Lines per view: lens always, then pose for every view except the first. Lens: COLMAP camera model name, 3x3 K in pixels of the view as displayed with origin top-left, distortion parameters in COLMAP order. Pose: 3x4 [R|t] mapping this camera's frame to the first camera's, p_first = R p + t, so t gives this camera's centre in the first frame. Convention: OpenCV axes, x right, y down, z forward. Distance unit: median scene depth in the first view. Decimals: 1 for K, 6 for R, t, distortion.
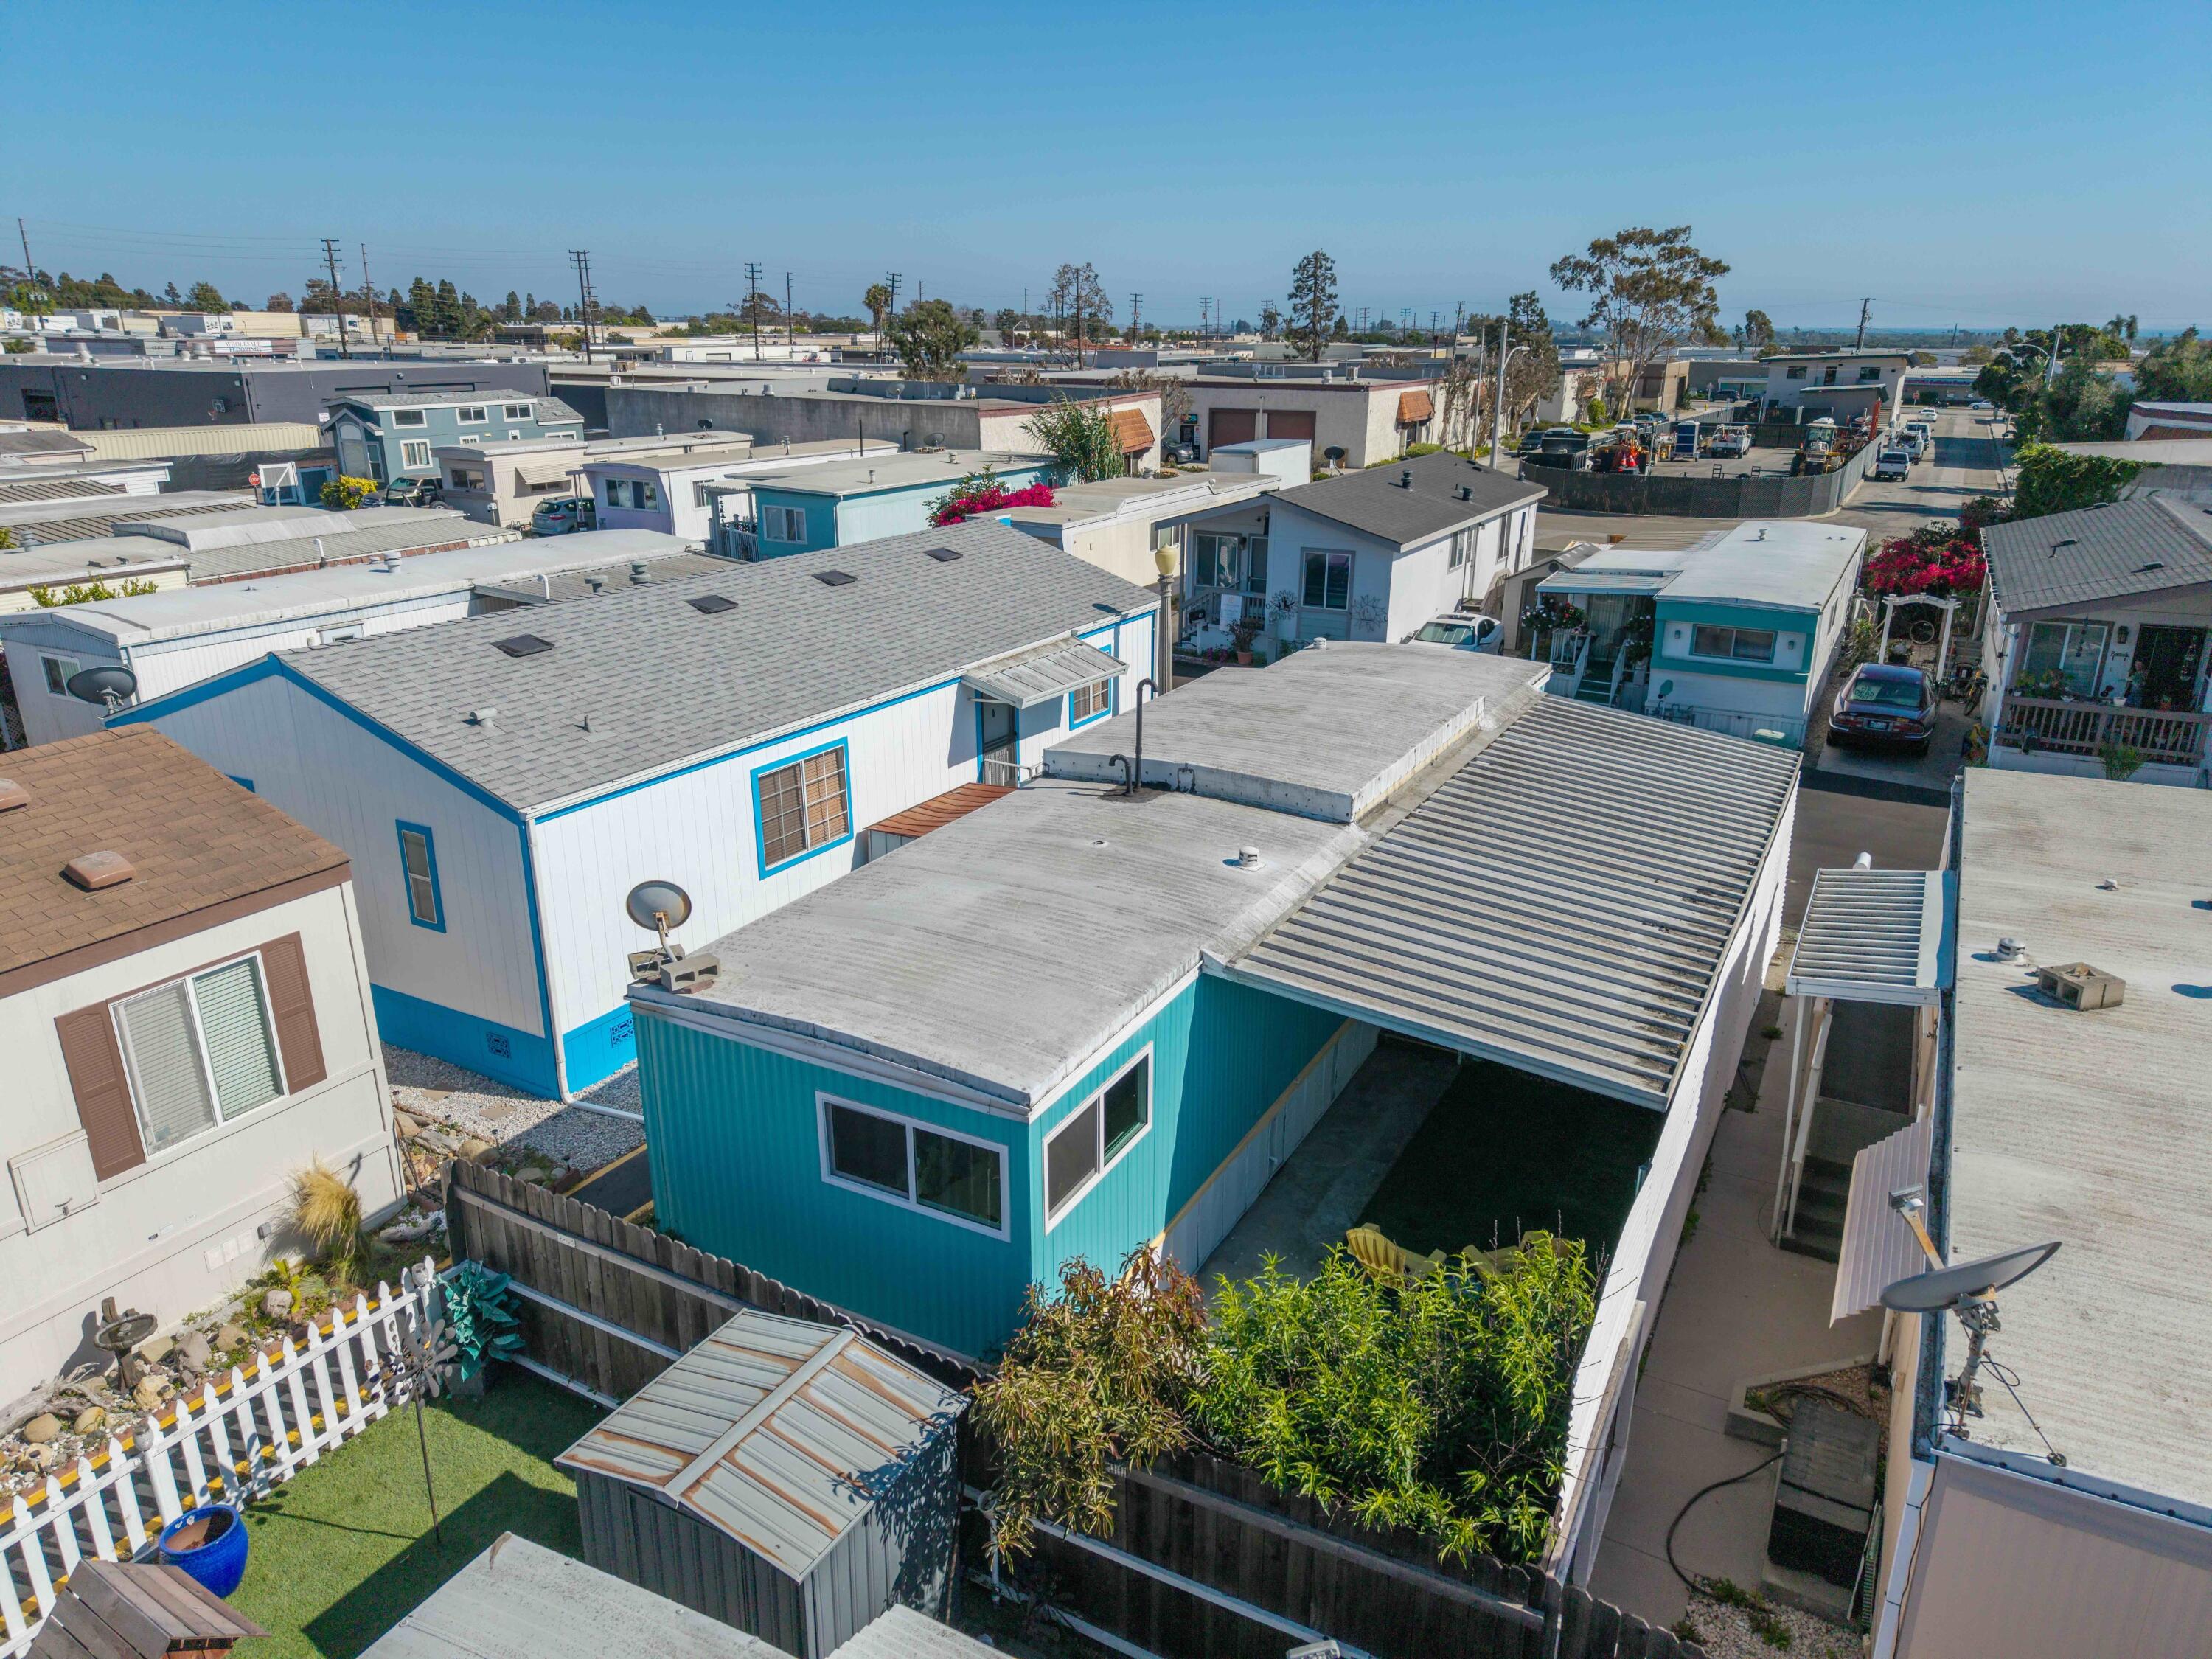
lens RADIAL K [[1478.2, 0, 1122.6], [0, 1478.2, 823.0], [0, 0, 1]] dist [0.031962, -0.002765]
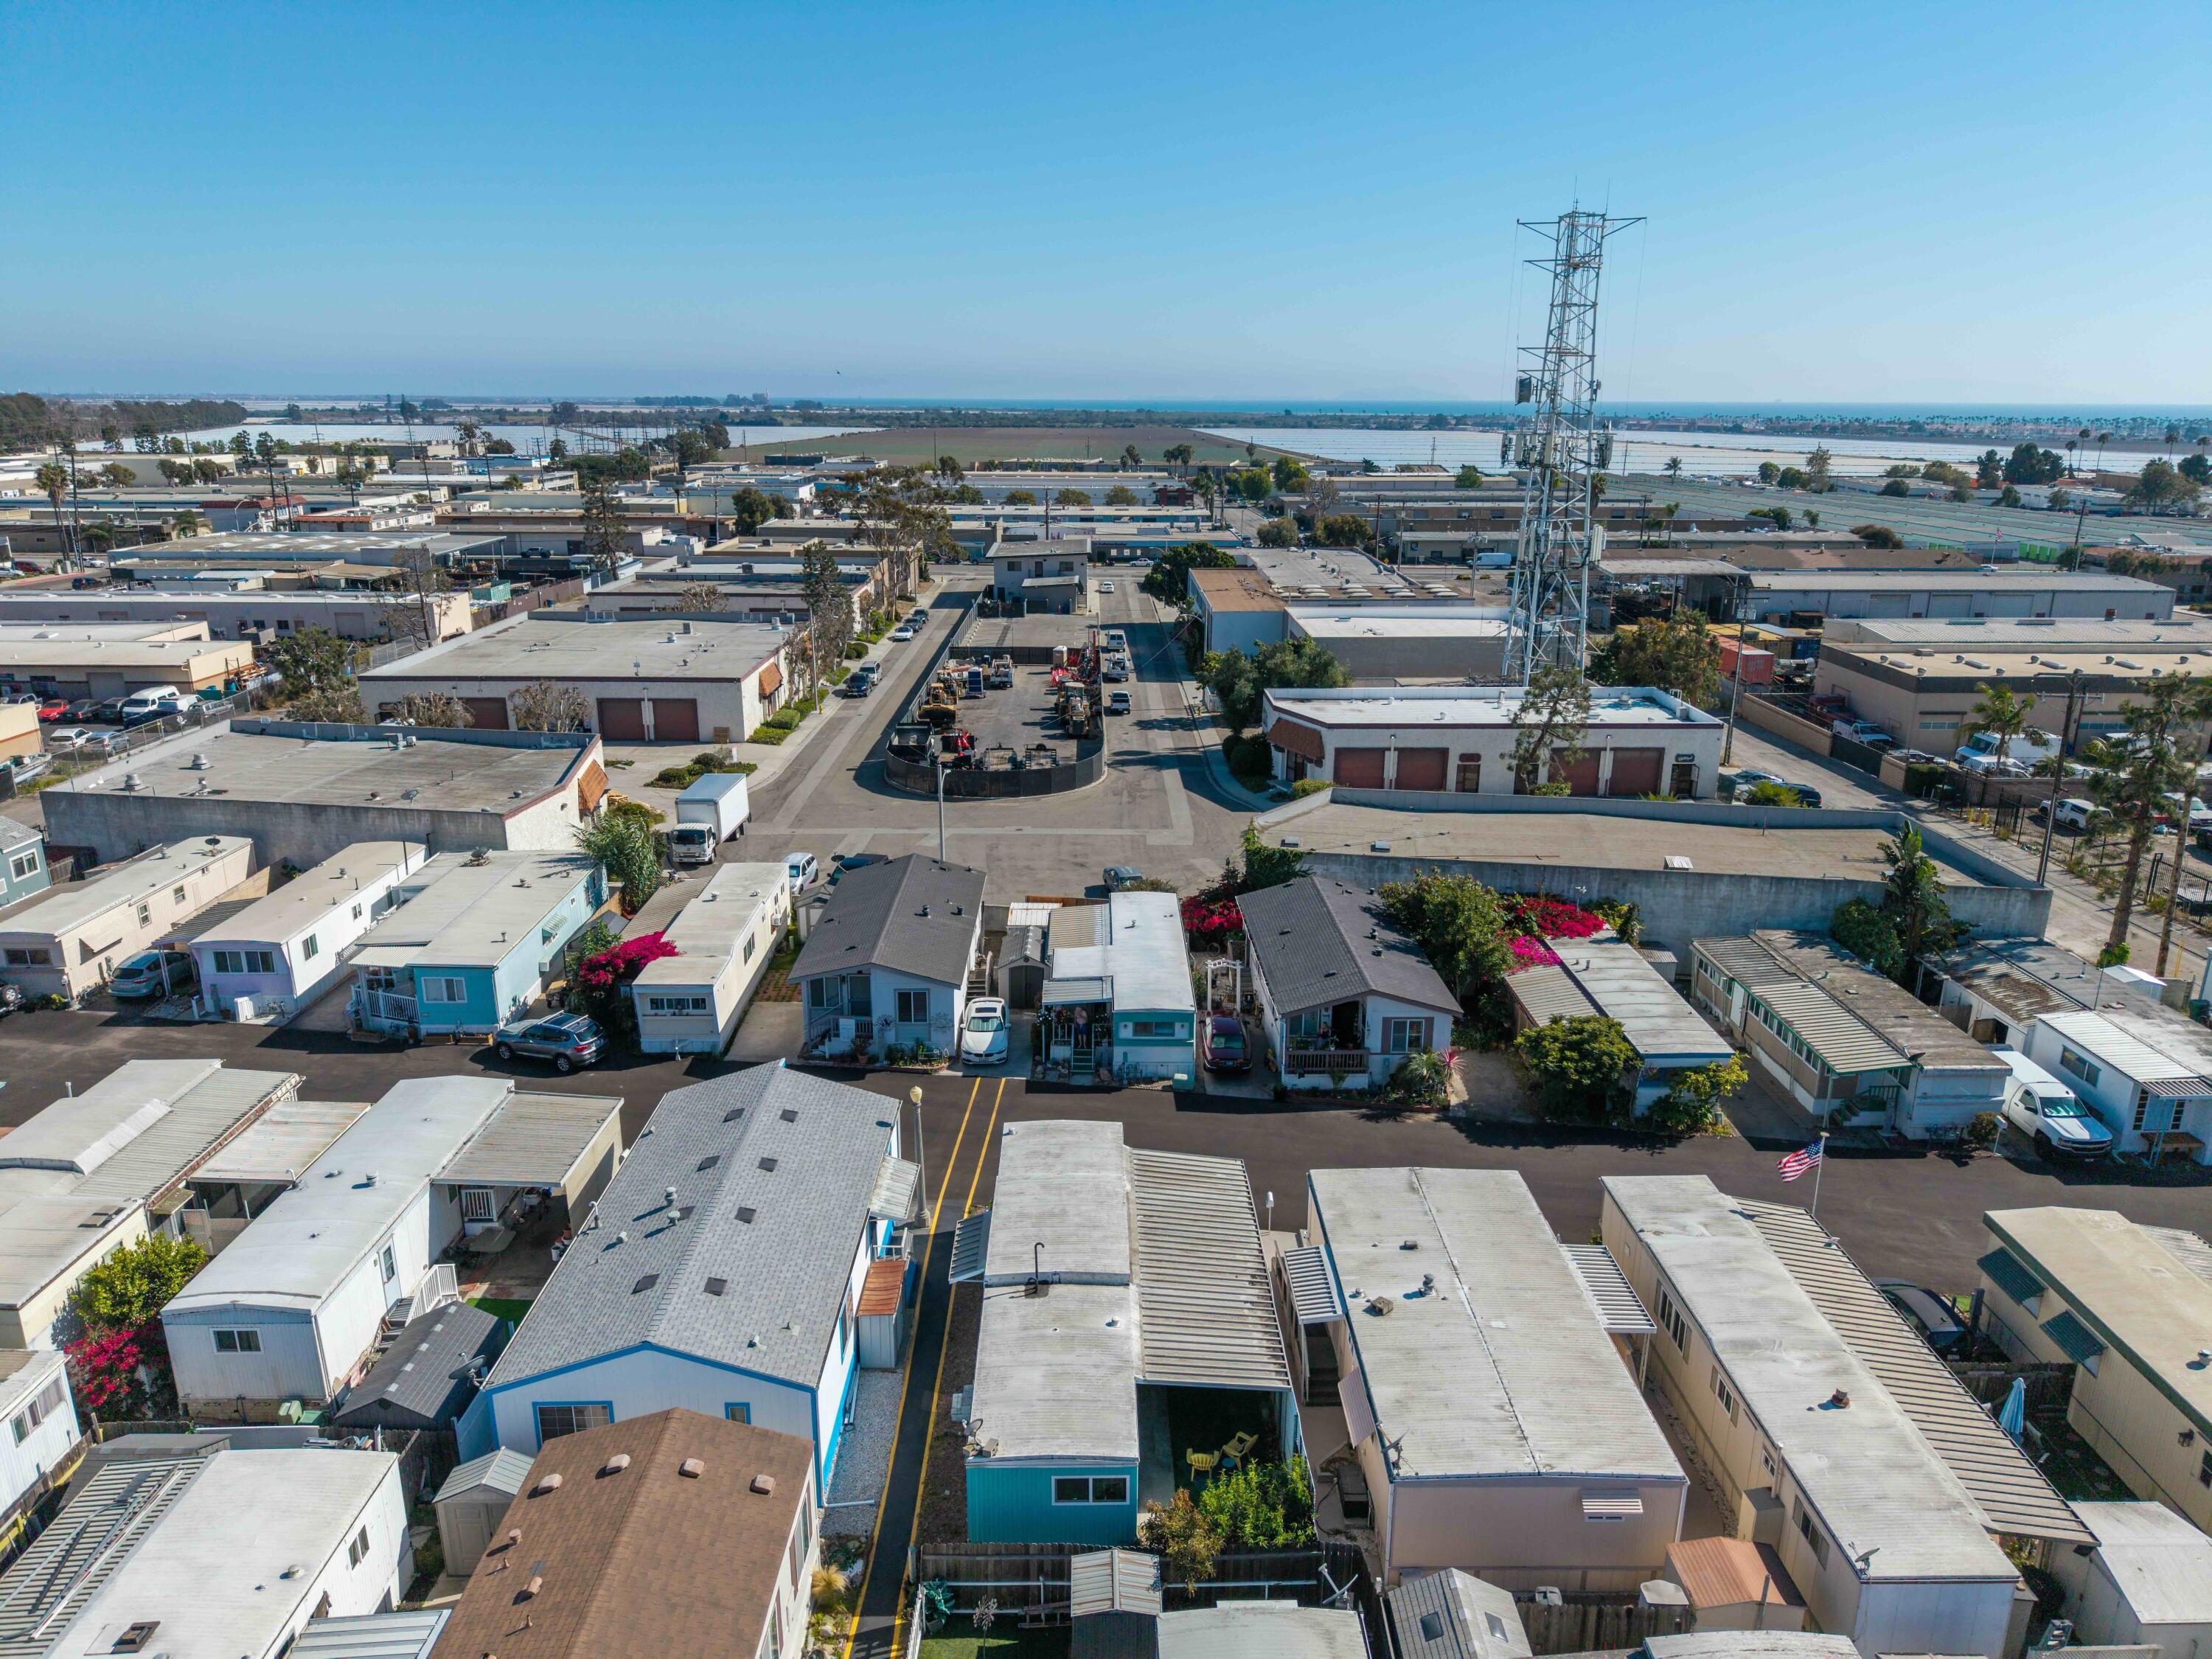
lens RADIAL K [[1486.8, 0, 1102.4], [0, 1486.8, 831.9], [0, 0, 1]] dist [0.035913, -0.037788]
pose [[0.873450, -0.143011, 0.465438, -1.054753], [0.156621, 0.987613, 0.009536, -0.873887], [-0.461037, 0.064568, 0.885029, -1.394924]]
